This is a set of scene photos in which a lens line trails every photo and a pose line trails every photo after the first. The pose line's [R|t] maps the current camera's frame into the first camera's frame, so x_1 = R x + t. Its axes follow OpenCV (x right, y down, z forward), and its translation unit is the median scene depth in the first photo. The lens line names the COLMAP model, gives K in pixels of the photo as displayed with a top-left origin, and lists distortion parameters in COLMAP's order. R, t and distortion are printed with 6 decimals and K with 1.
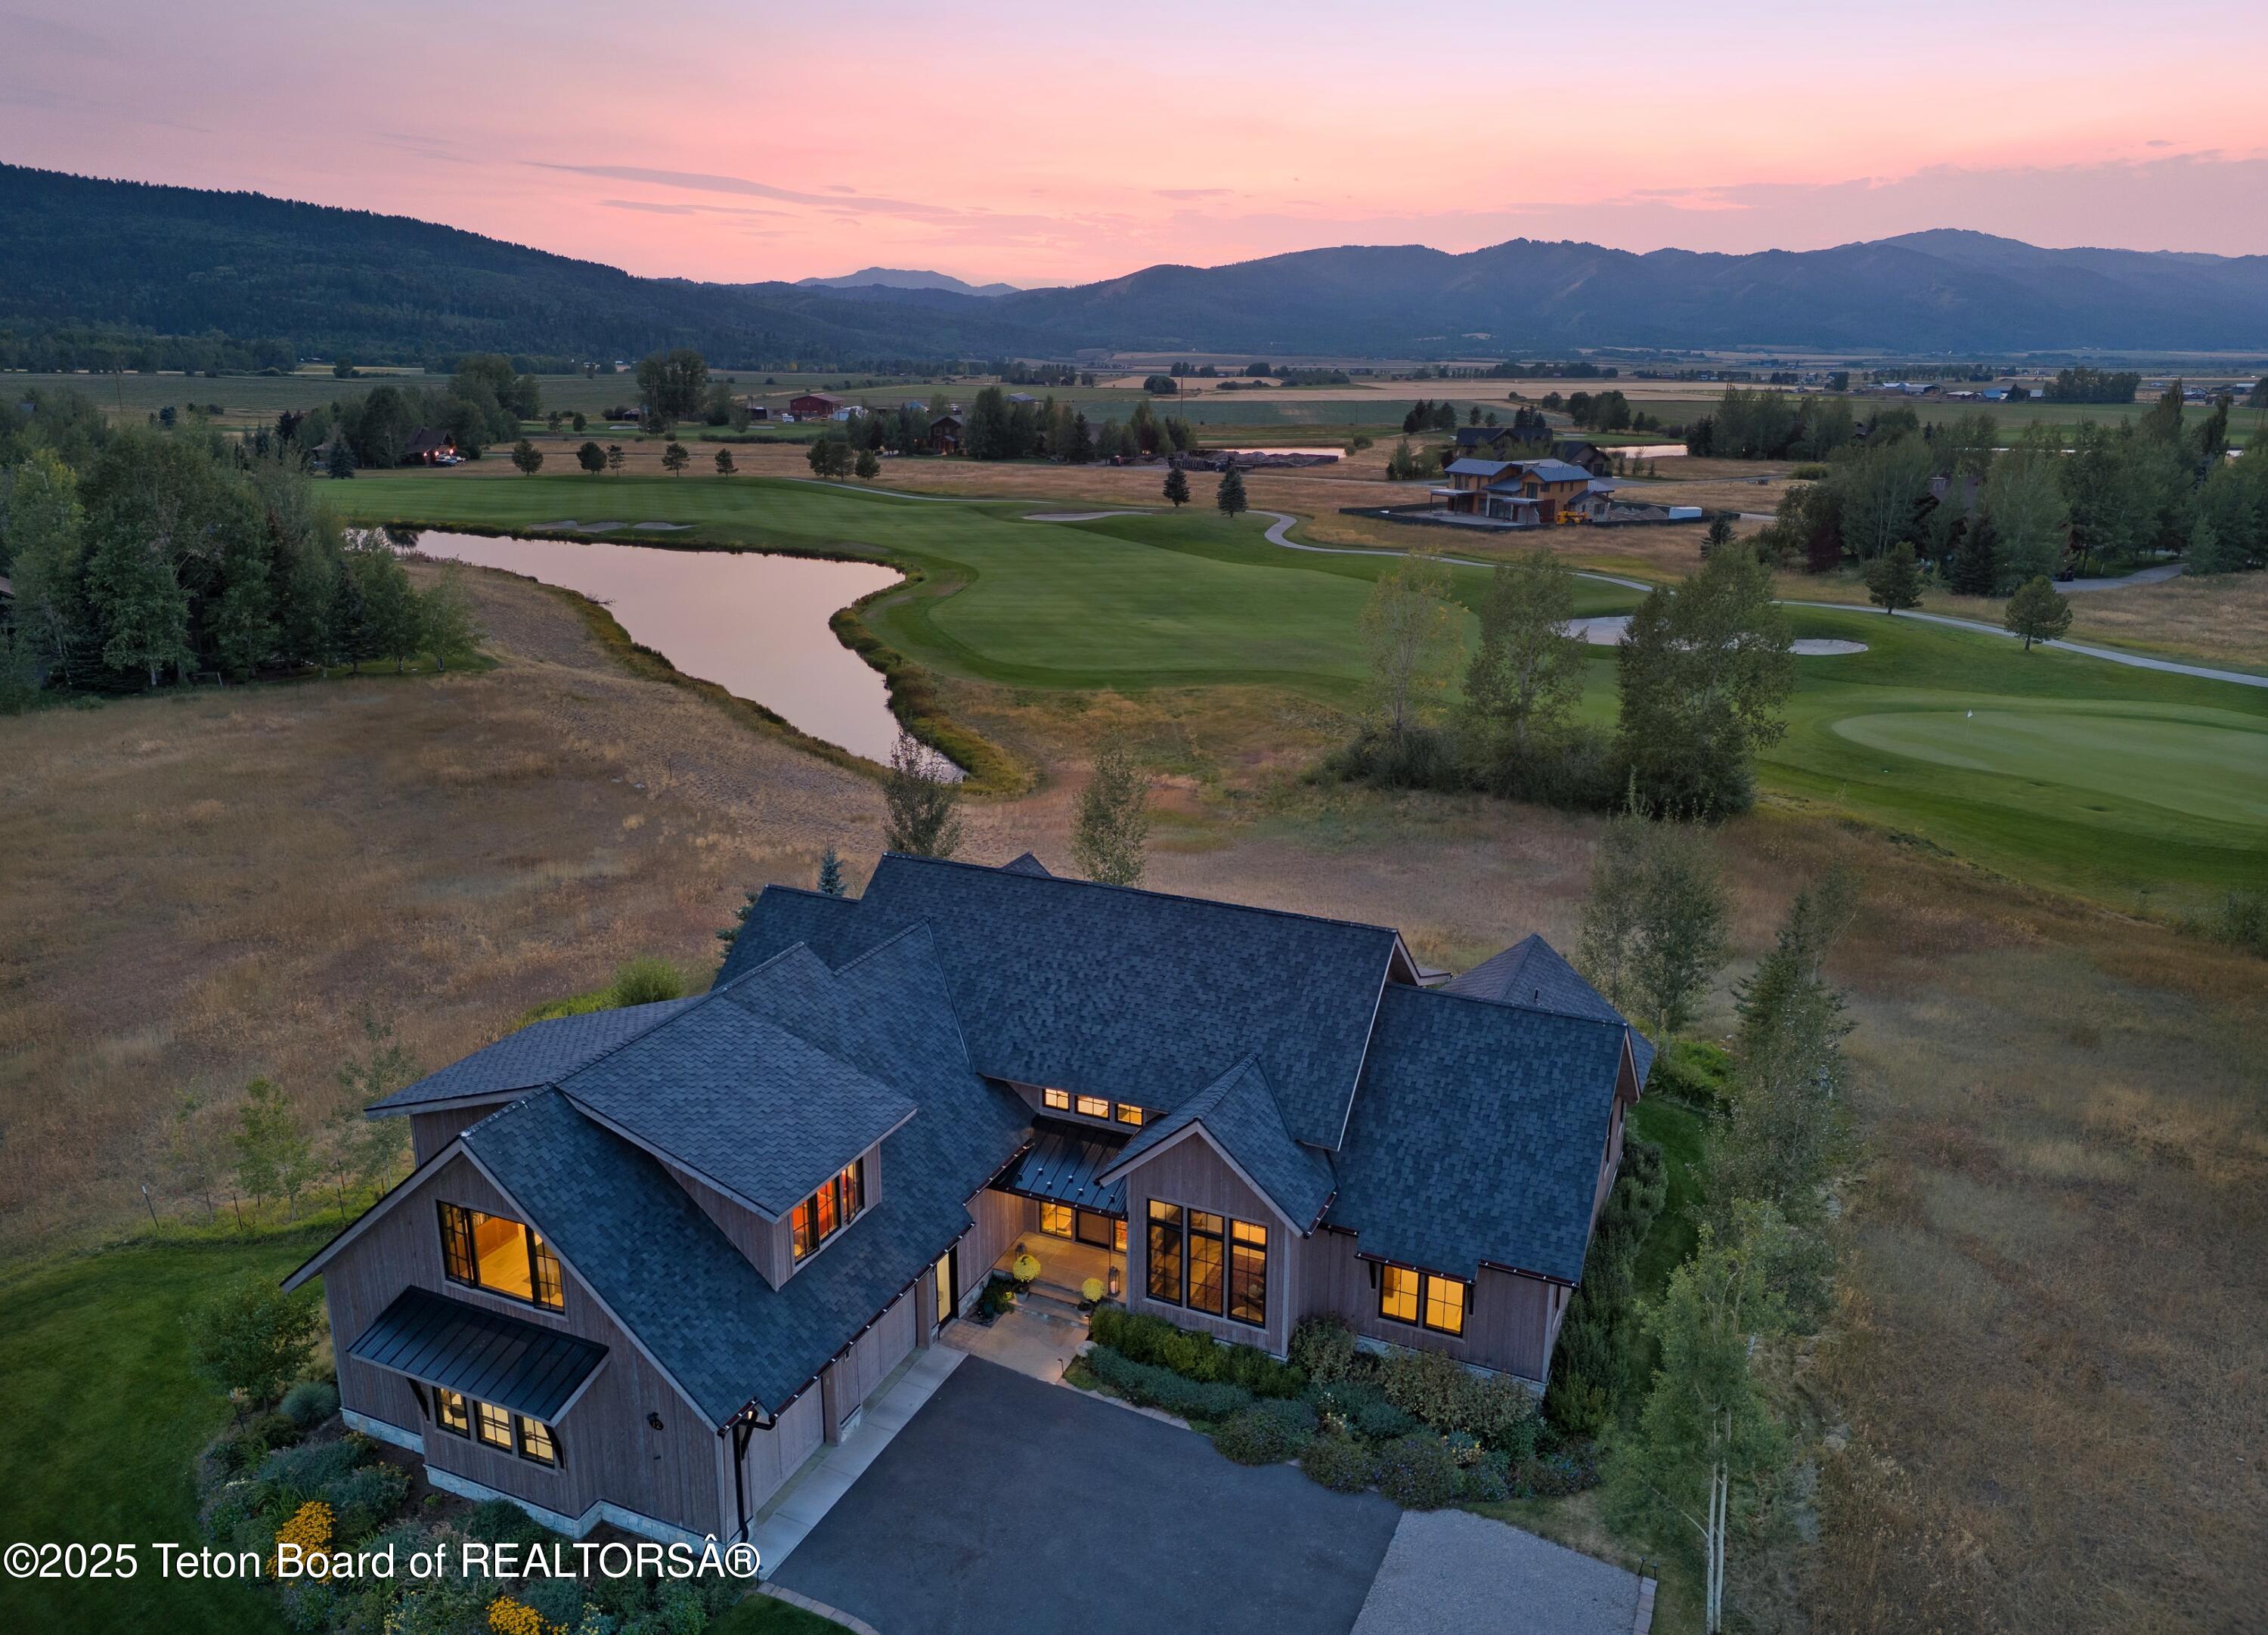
lens RADIAL K [[1585.2, 0, 1130.3], [0, 1585.2, 799.4], [0, 0, 1]] dist [0.110006, -0.119248]
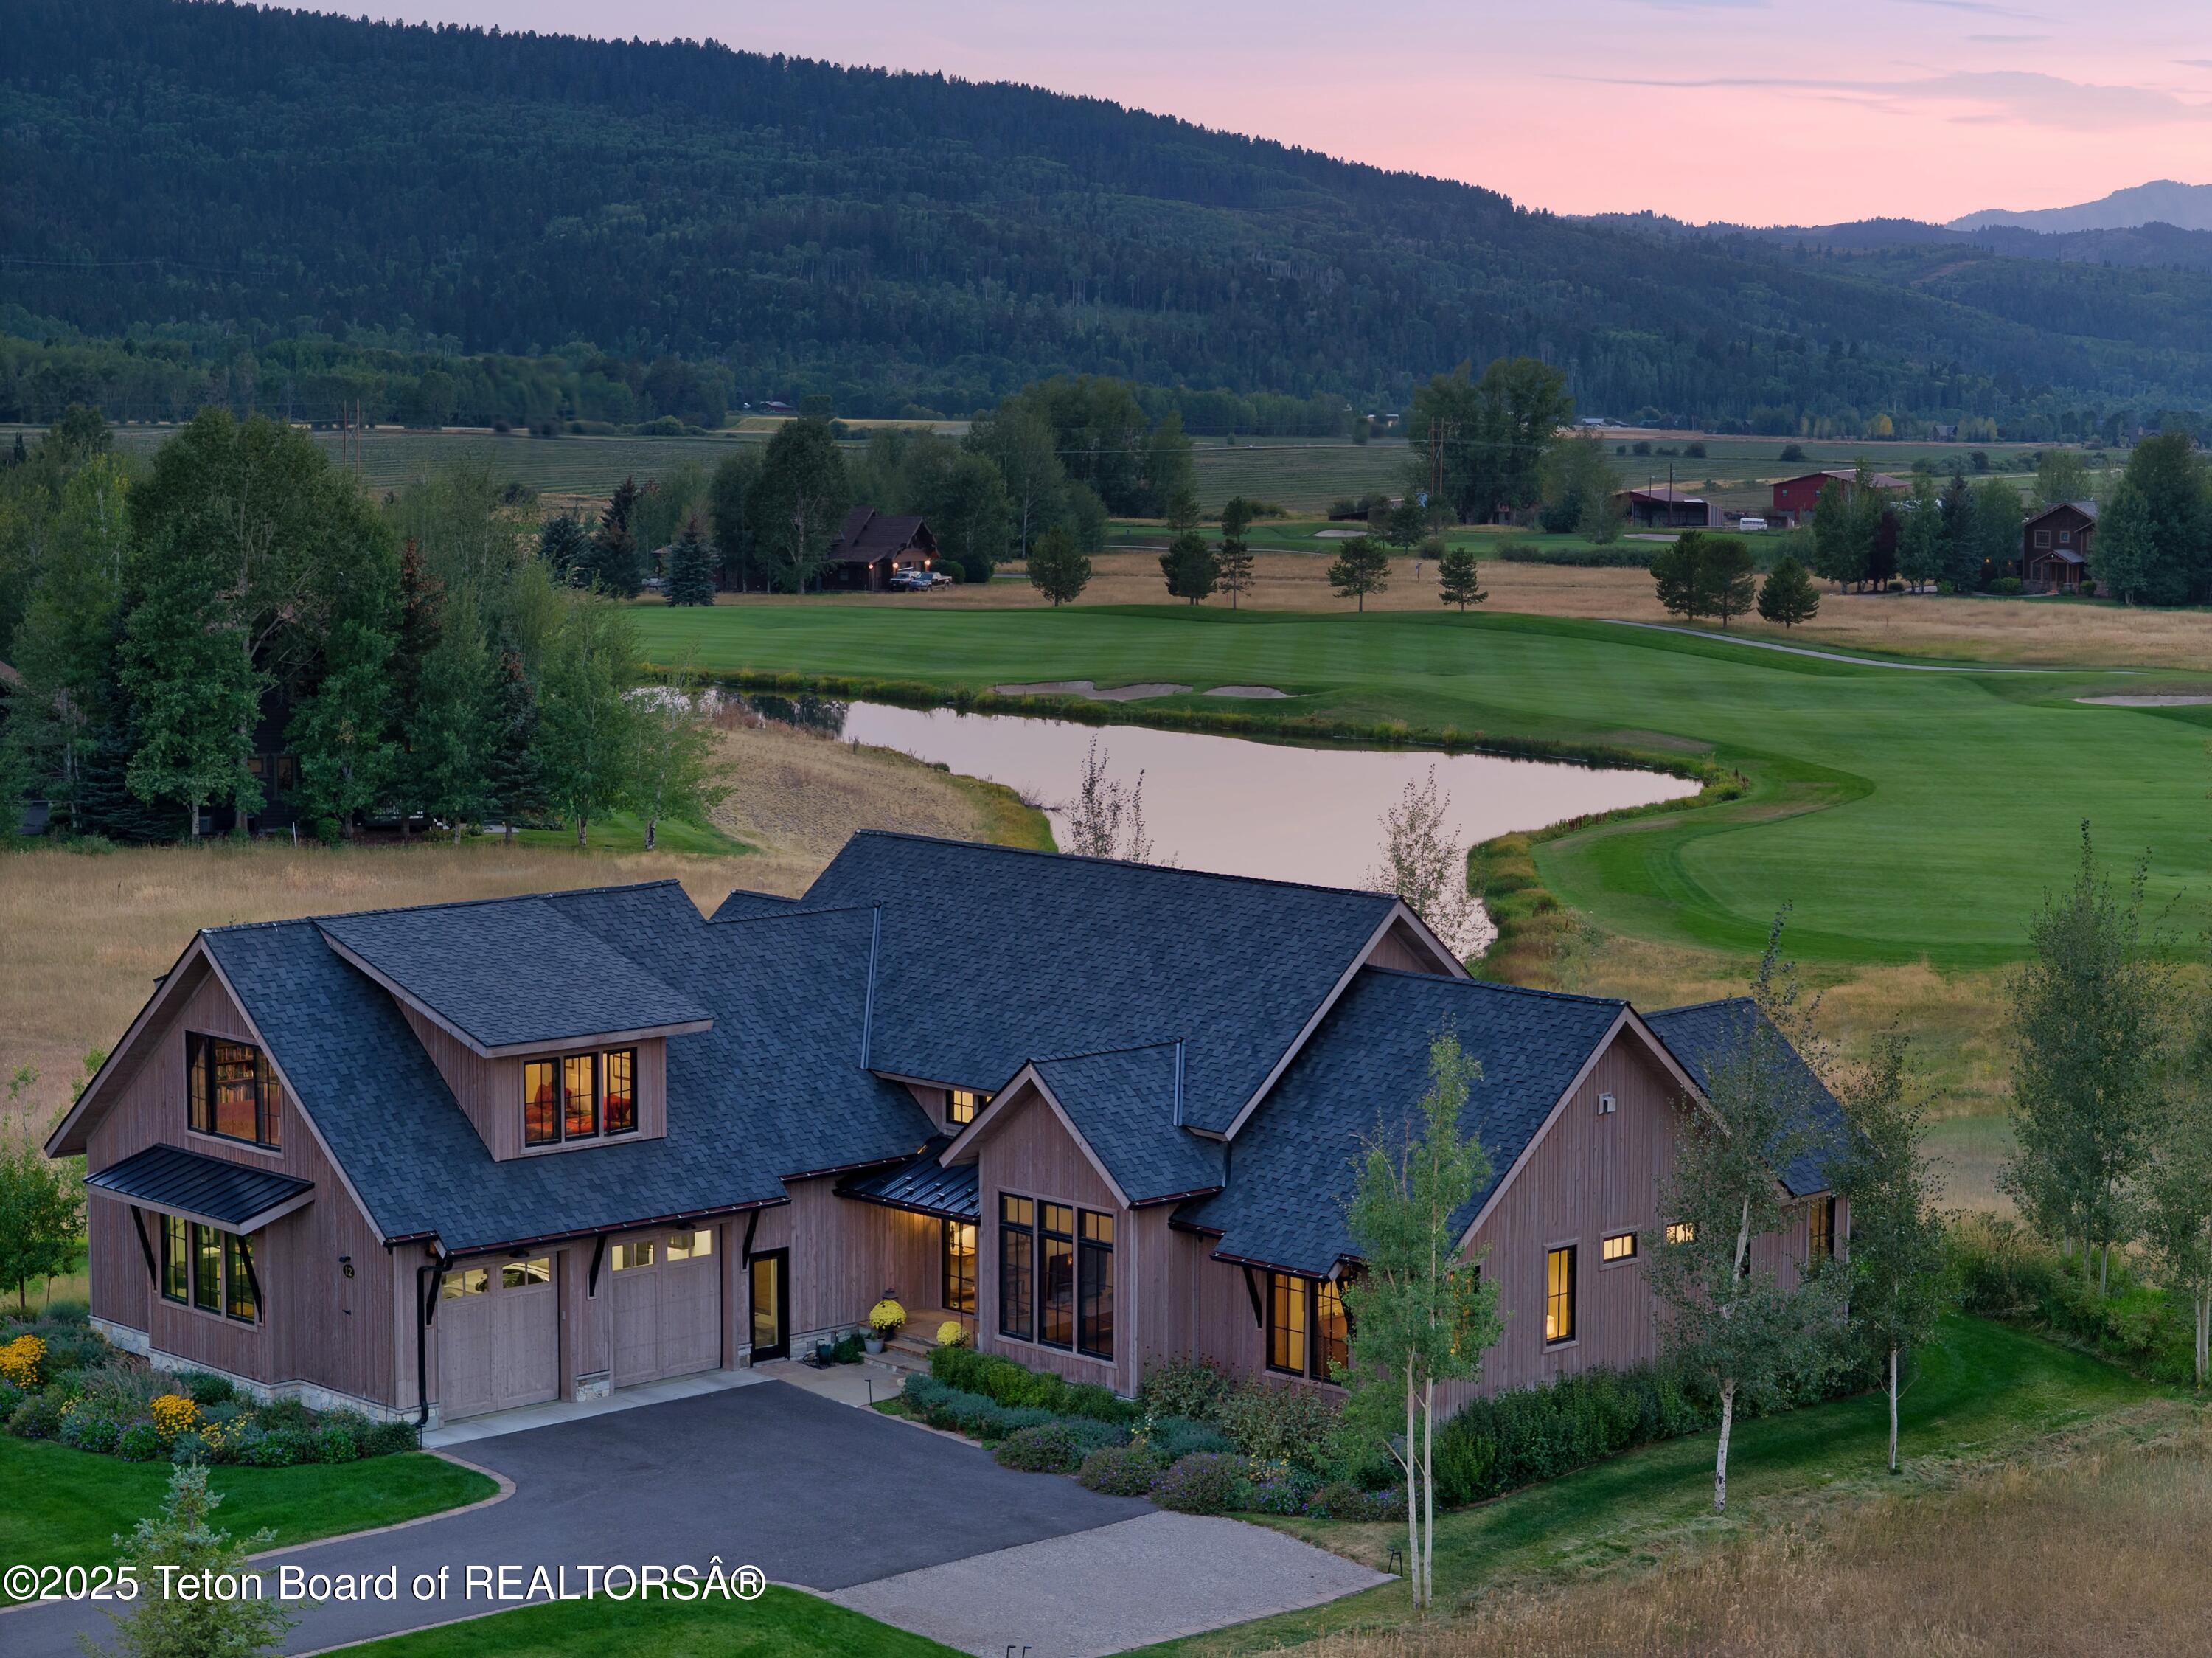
lens RADIAL K [[4458.2, 0, 1106.0], [0, 4458.2, 829.0], [0, 0, 1]] dist [-0.175015, 0.480877]
pose [[0.927829, 0.042626, -0.370562, 0.294679], [-0.106345, 0.982447, -0.153259, 0.139851], [0.357524, 0.181606, 0.916076, -0.340771]]
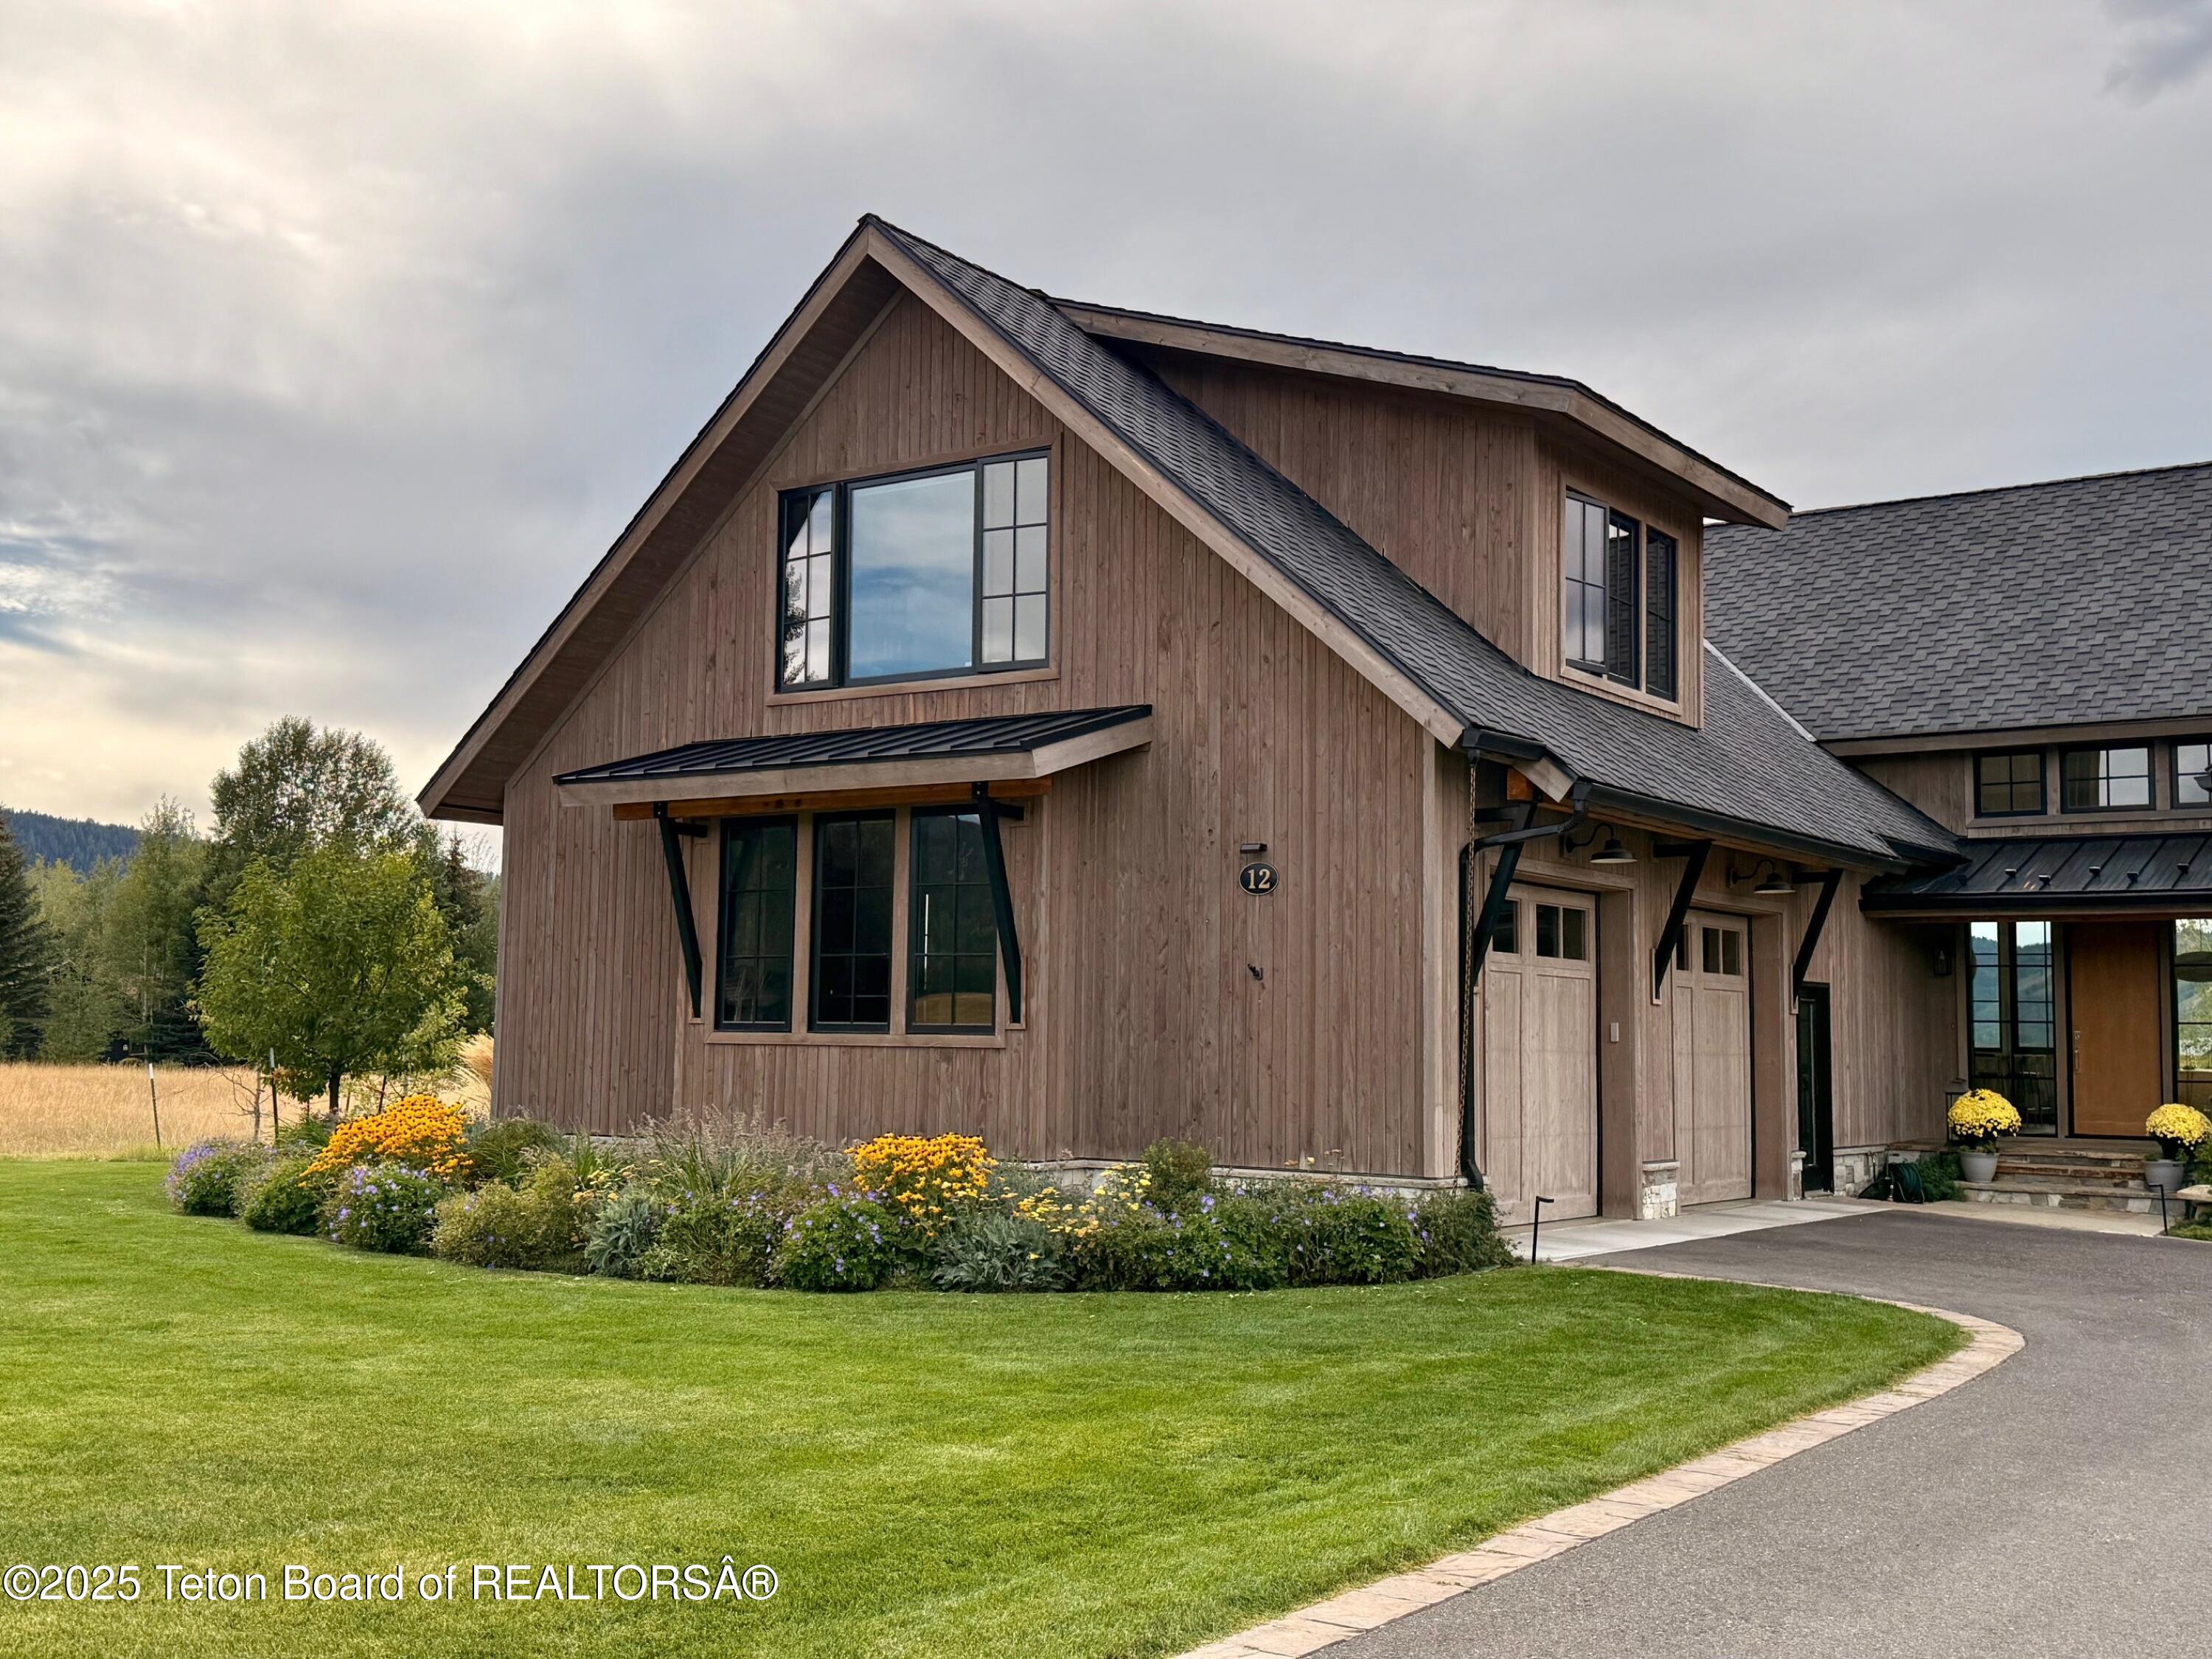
lens RADIAL K [[2259.2, 0, 1106.0], [0, 2259.2, 829.5], [0, 0, 1]] dist [0.206816, -0.480399]
pose [[0.982039, -0.003242, -0.188649, -0.065597], [-0.066184, 0.930401, -0.360519, 0.169156], [0.176688, 0.366529, 0.913476, 0.139534]]
